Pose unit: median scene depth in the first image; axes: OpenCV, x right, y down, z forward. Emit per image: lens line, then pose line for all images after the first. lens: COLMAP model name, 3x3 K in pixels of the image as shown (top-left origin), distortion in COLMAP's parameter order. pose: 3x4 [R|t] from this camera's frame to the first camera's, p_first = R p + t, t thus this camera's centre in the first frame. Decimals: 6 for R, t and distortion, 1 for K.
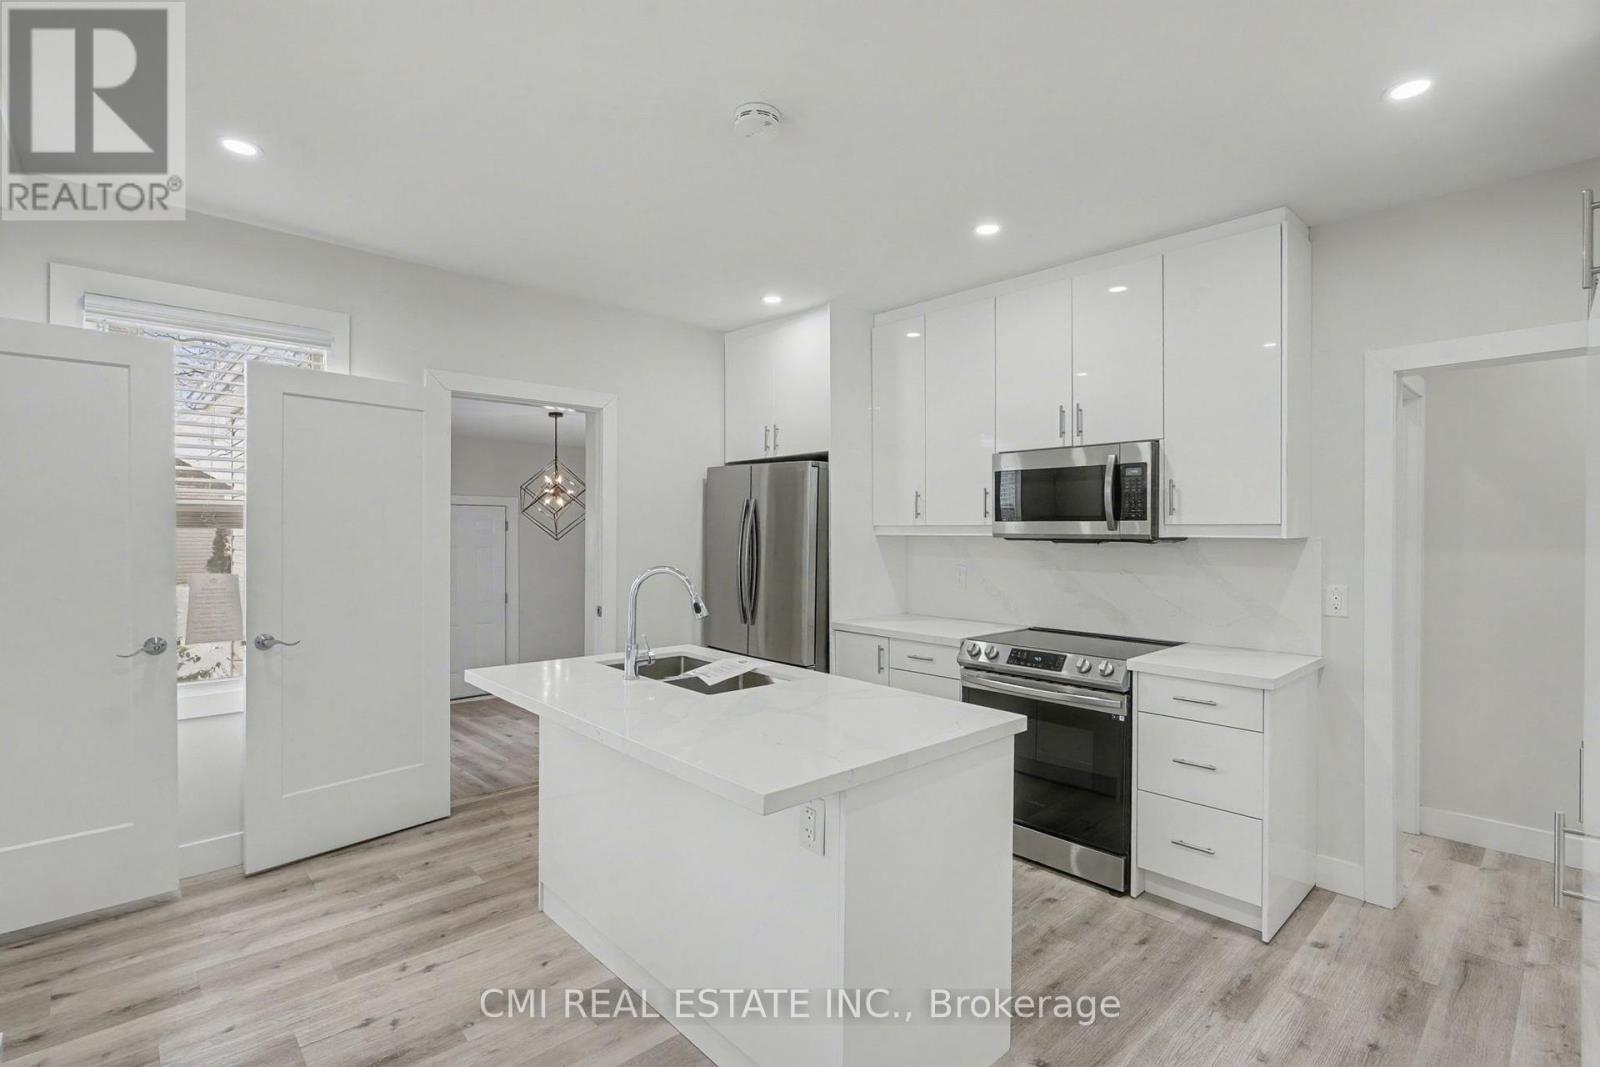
lens RADIAL K [[753.7, 0, 797.7], [0, 753.7, 521.2], [0, 0, 1]] dist [0.000508, 0.000157]
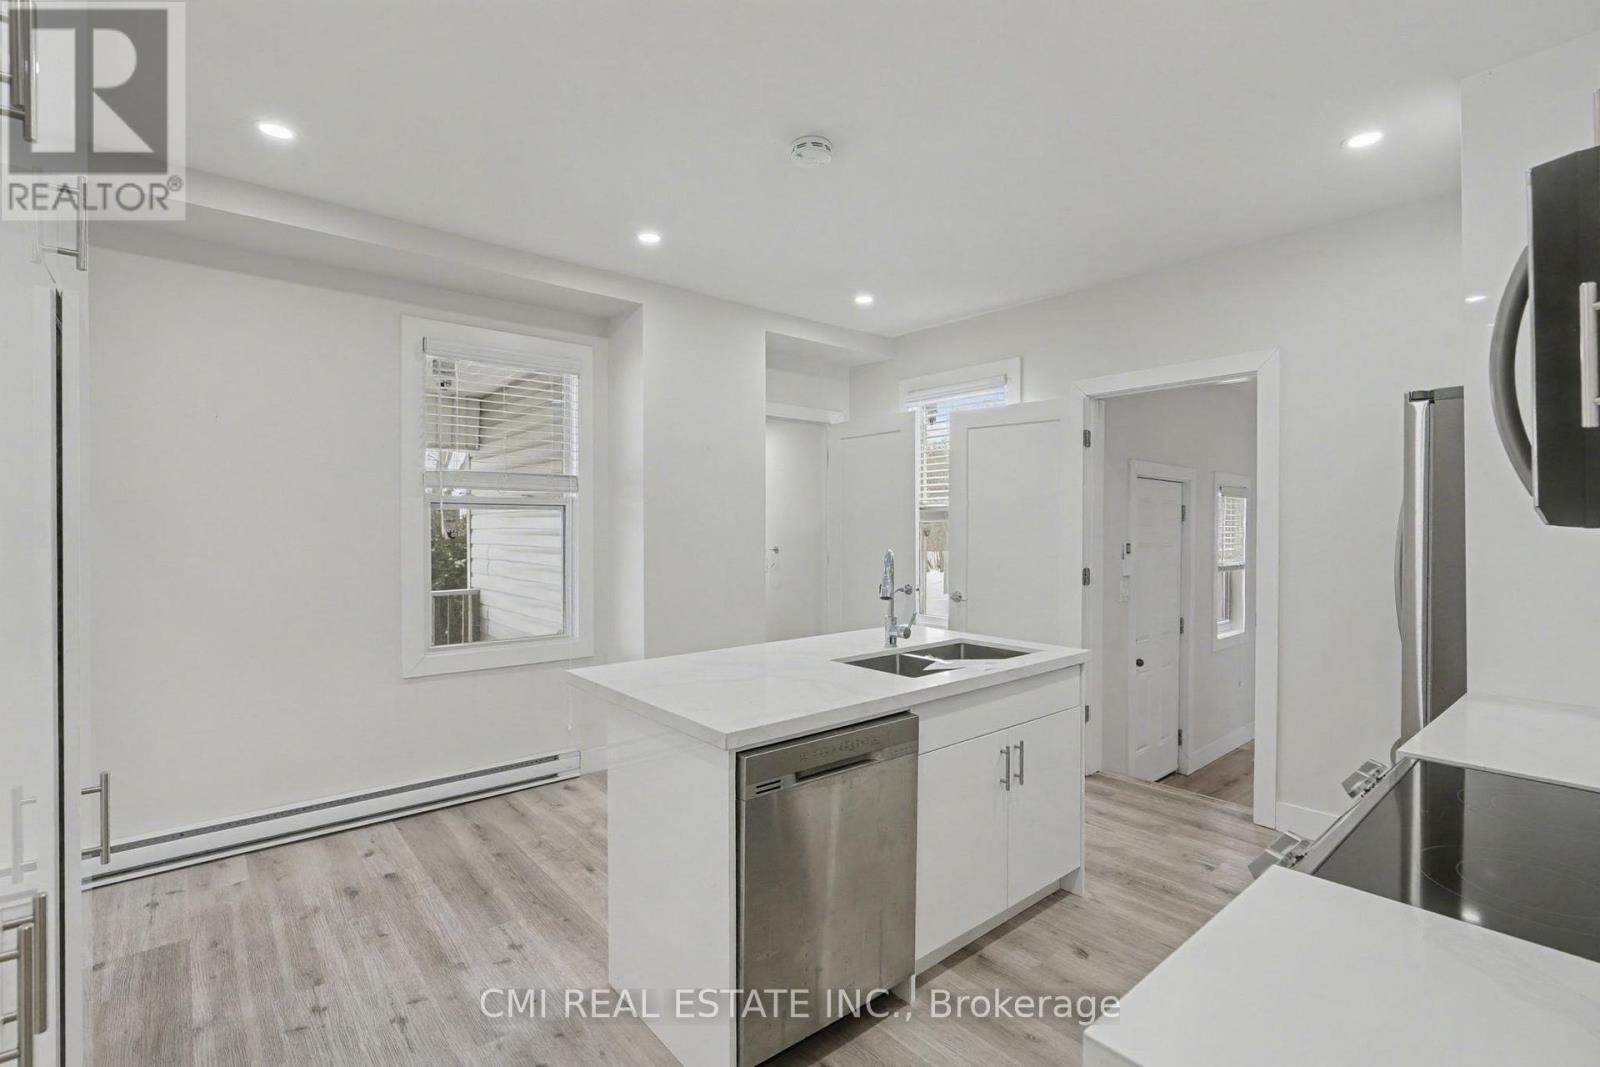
lens RADIAL K [[733.8, 0, 813.2], [0, 733.8, 528.8], [0, 0, 1]] dist [0.014602, -0.000160]
pose [[-0.033870, 0.007779, -0.999396, 0.726653], [-0.002039, 0.999967, 0.007853, 0.017157], [0.999424, 0.002304, -0.033853, 0.721456]]
